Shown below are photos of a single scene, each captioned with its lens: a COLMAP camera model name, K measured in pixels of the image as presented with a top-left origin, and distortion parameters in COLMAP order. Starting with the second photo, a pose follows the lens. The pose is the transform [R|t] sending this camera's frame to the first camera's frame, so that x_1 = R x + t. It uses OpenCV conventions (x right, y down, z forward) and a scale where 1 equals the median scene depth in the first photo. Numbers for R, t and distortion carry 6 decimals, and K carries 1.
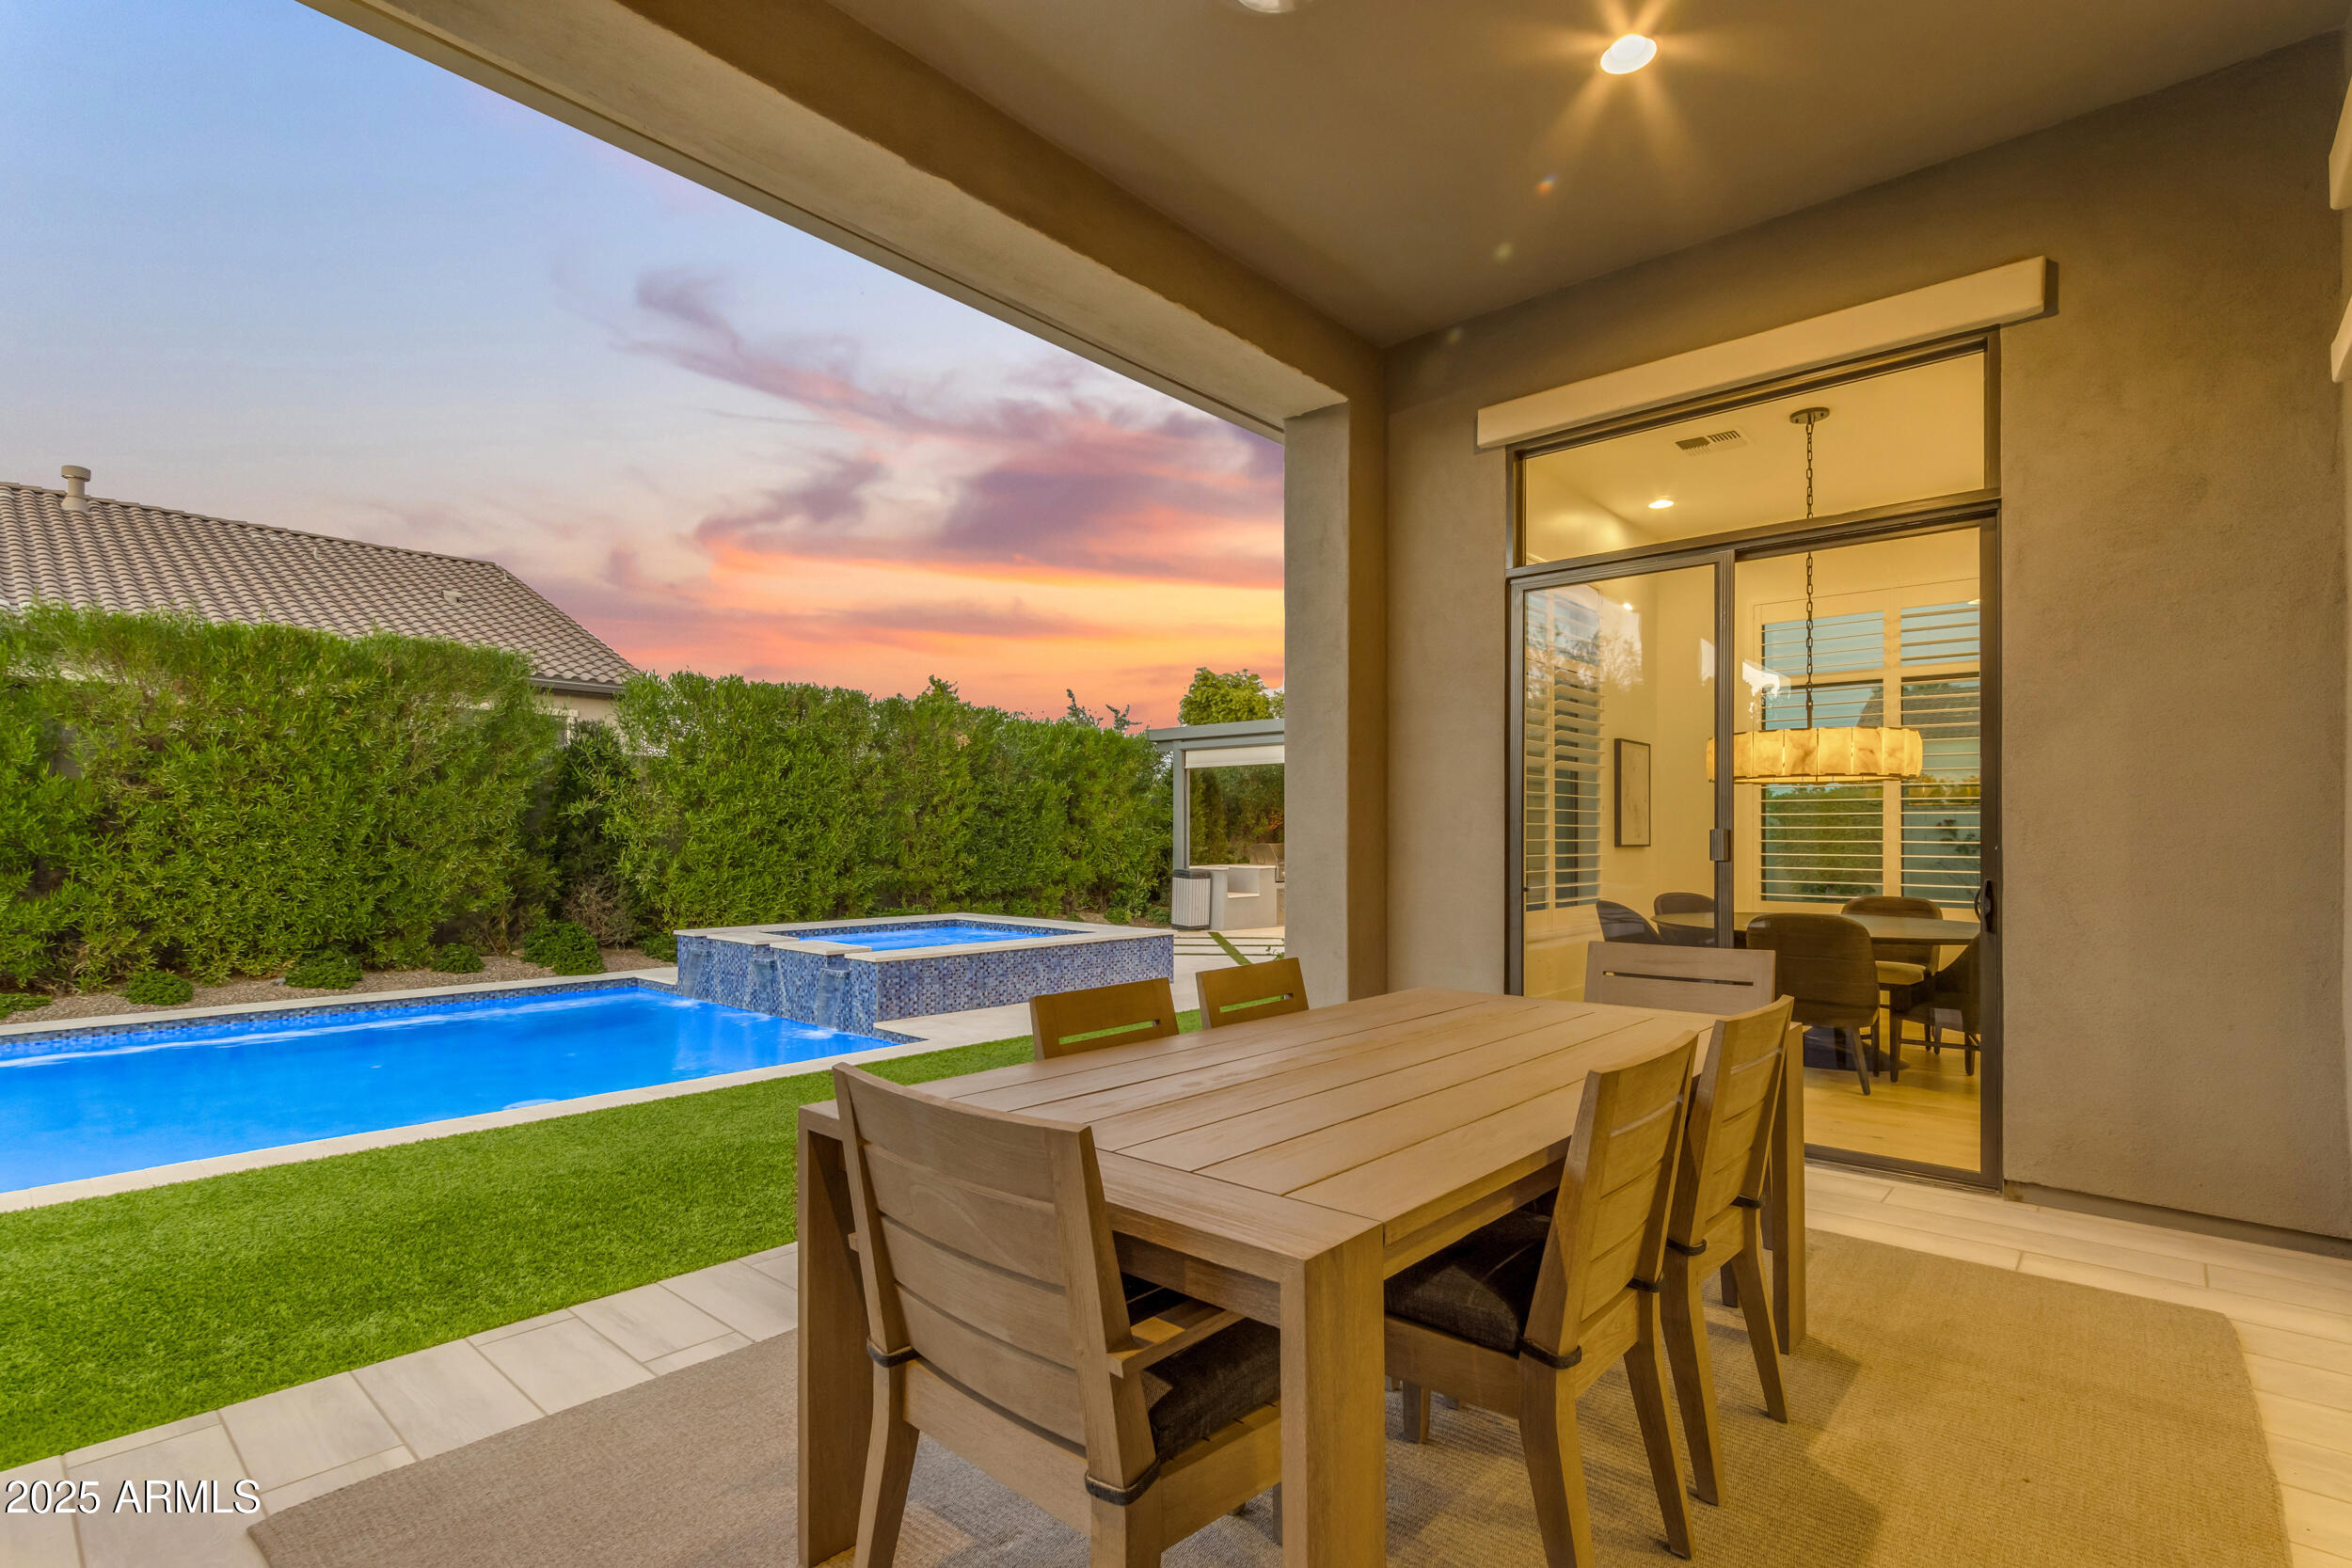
lens RADIAL K [[1091.8, 0, 1198.0], [0, 1091.8, 833.0], [0, 0, 1]] dist [-0.000587, 0.000030]
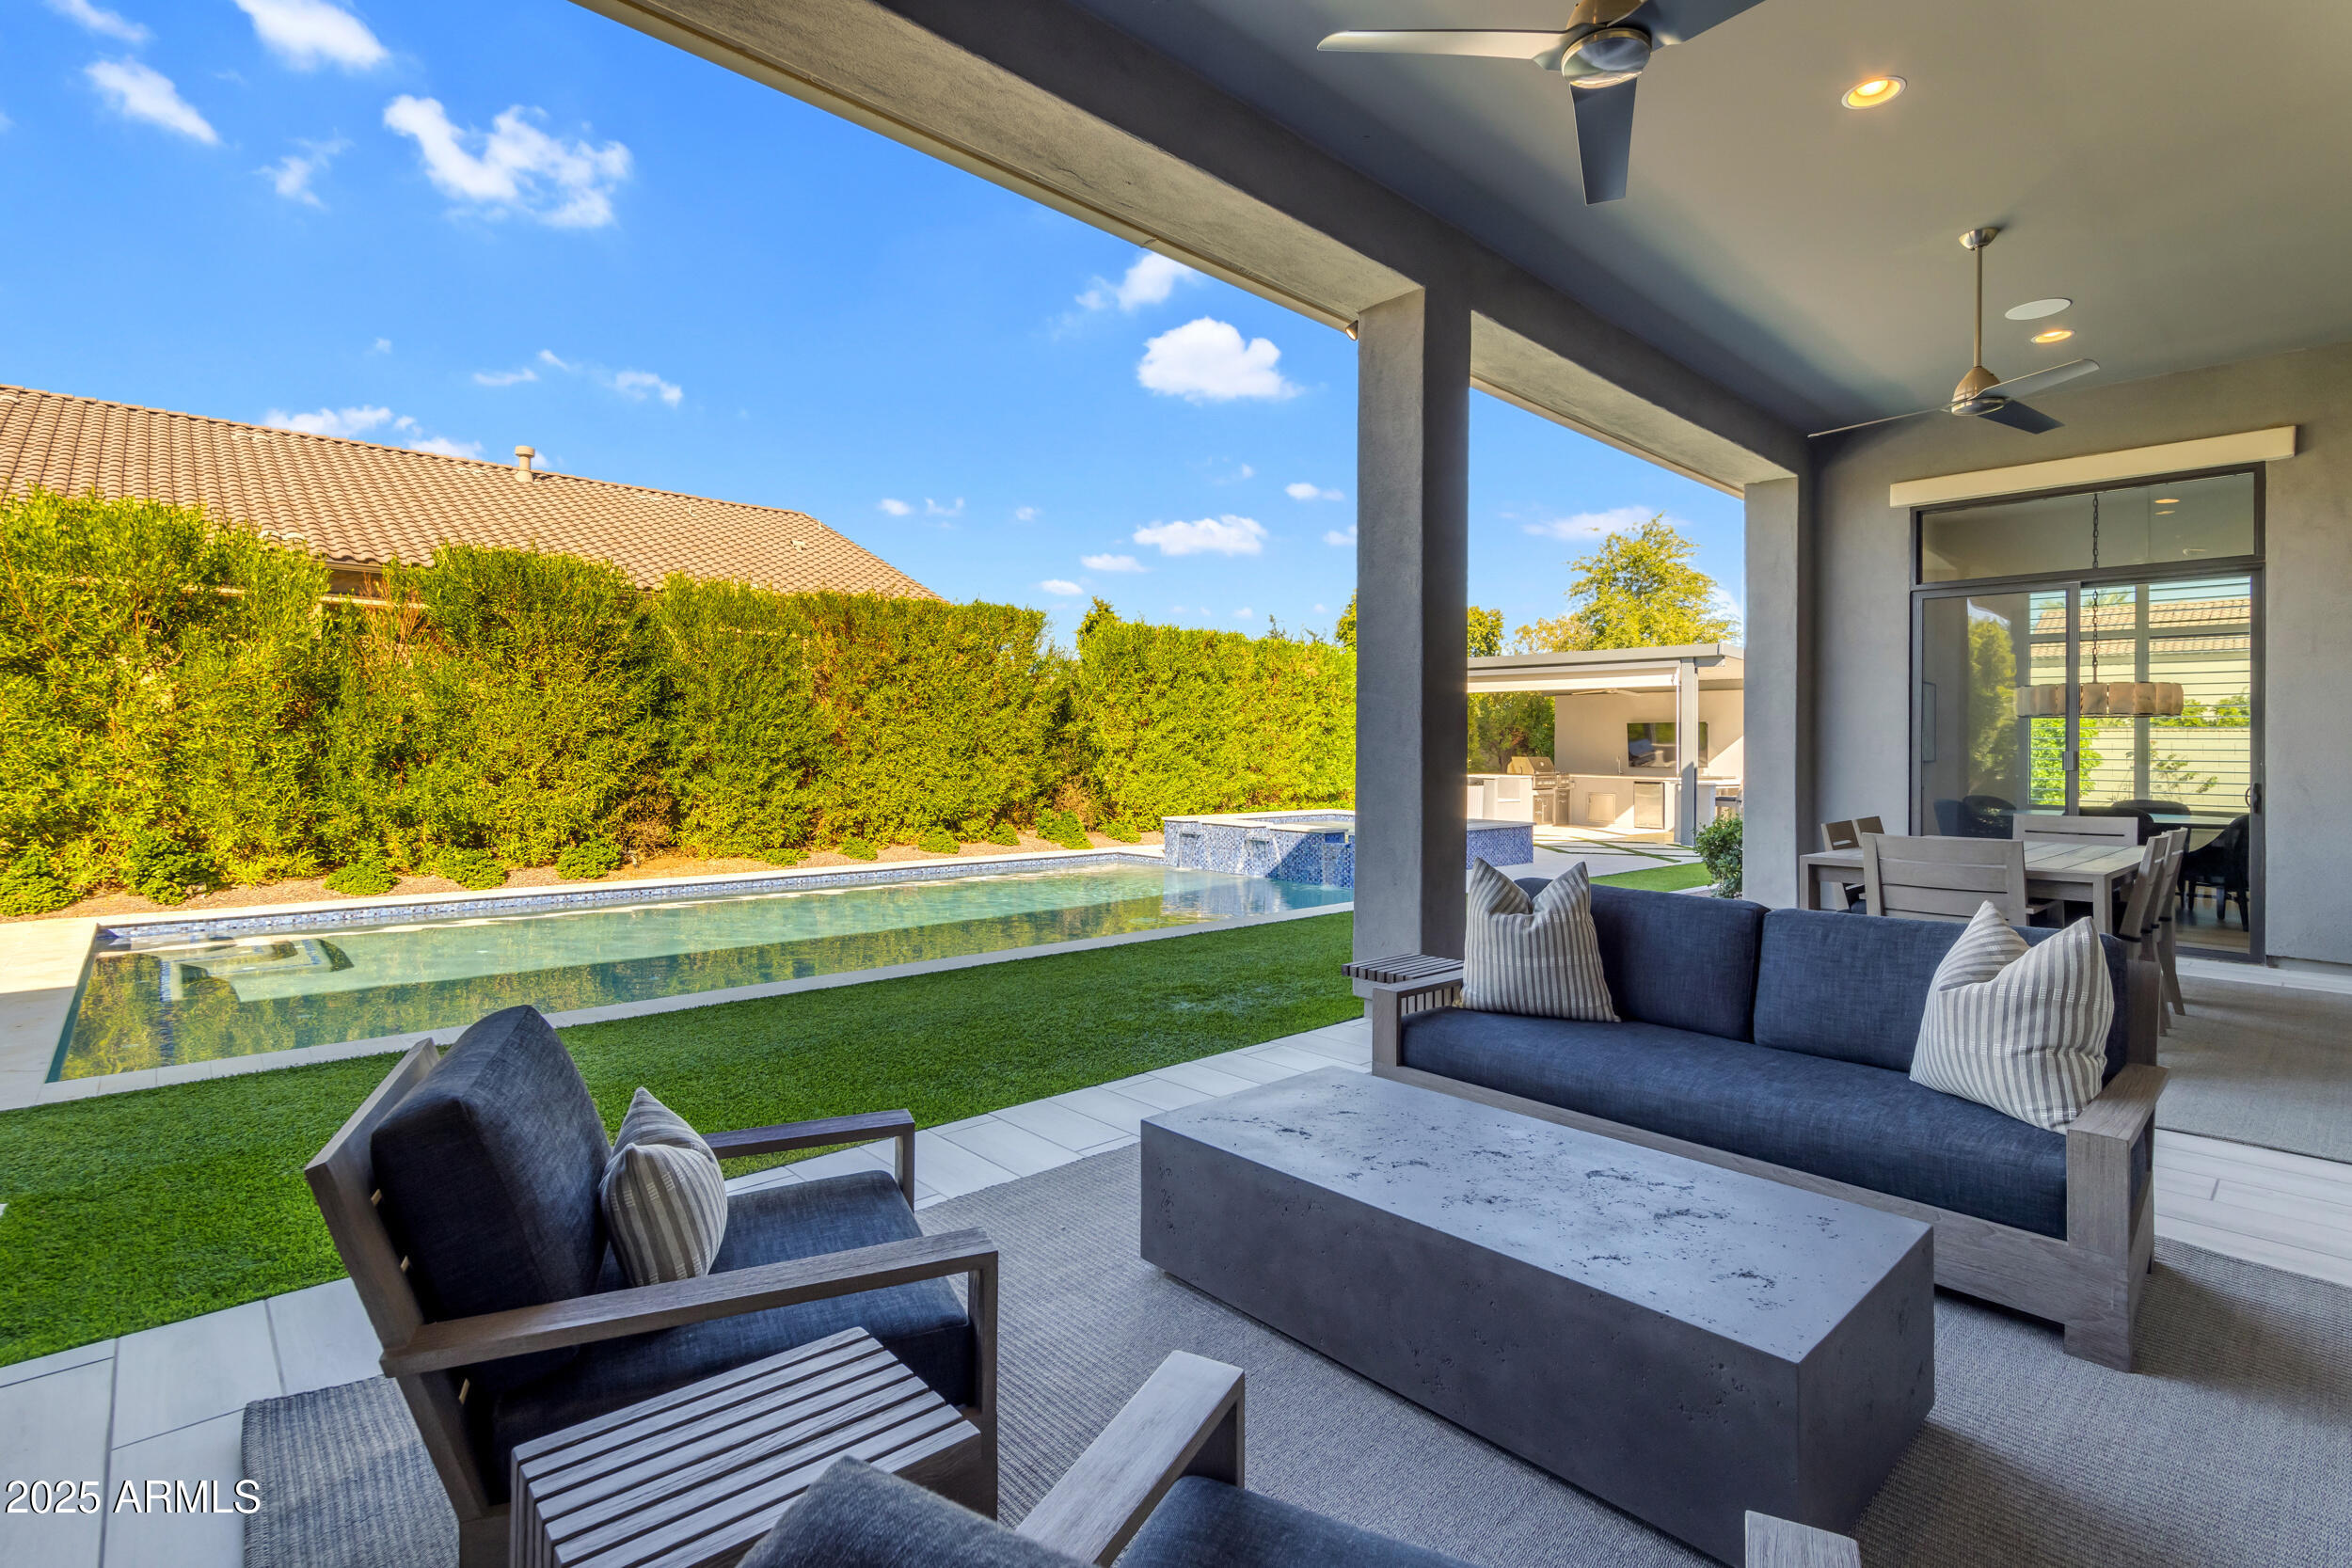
lens RADIAL K [[1091.8, 0, 1186.8], [0, 1091.8, 749.5], [0, 0, 1]] dist [-0.000587, 0.000030]
pose [[0.993871, 0.007932, -0.110261, -0.305111], [-0.007401, 0.999959, 0.005219, -0.002125], [0.110298, -0.004371, 0.993889, -0.361452]]
